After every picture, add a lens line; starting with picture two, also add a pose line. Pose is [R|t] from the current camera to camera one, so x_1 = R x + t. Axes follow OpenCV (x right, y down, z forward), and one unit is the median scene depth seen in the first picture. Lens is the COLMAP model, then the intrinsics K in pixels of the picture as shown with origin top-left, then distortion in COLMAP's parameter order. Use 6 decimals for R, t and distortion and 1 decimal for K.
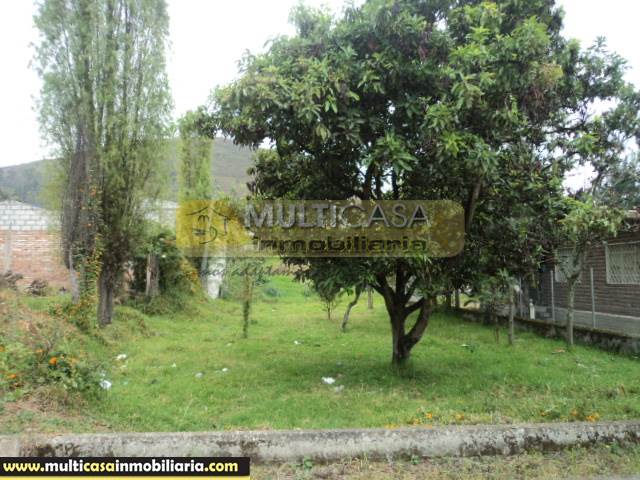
lens RADIAL K [[521.2, 0, 320.0], [0, 521.2, 240.0], [0, 0, 1]] dist [-0.018212, 0.006595]
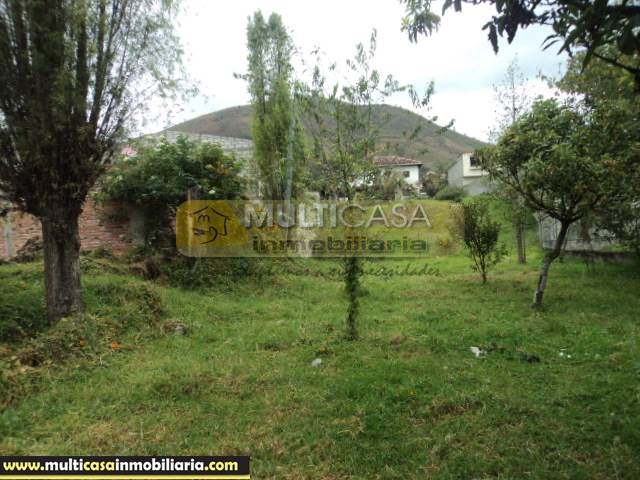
lens RADIAL K [[521.2, 0, 320.0], [0, 521.2, 240.0], [0, 0, 1]] dist [-0.018212, 0.006595]
pose [[0.981658, -0.044503, -0.185384, -0.071946], [0.059129, 0.995494, 0.074130, 0.058383], [0.181250, -0.083732, 0.979866, 0.478423]]
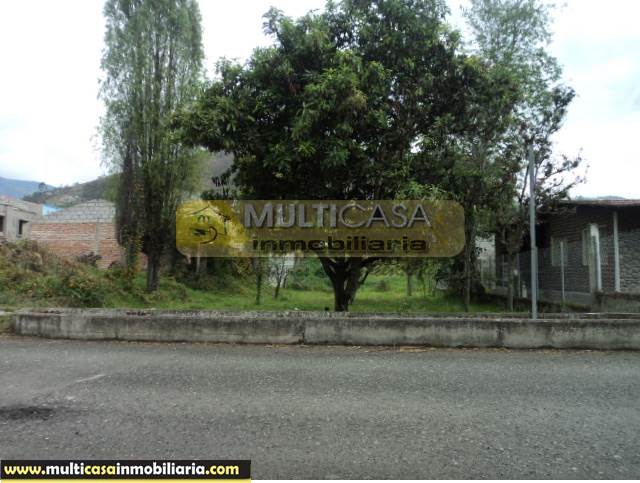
lens RADIAL K [[521.2, 0, 320.0], [0, 521.2, 241.5], [0, 0, 1]] dist [-0.018212, 0.006595]
pose [[0.983454, 0.003180, -0.181130, 0.195789], [-0.003219, 0.999995, 0.000079, 0.030293], [0.181129, 0.000505, 0.983459, -0.171028]]
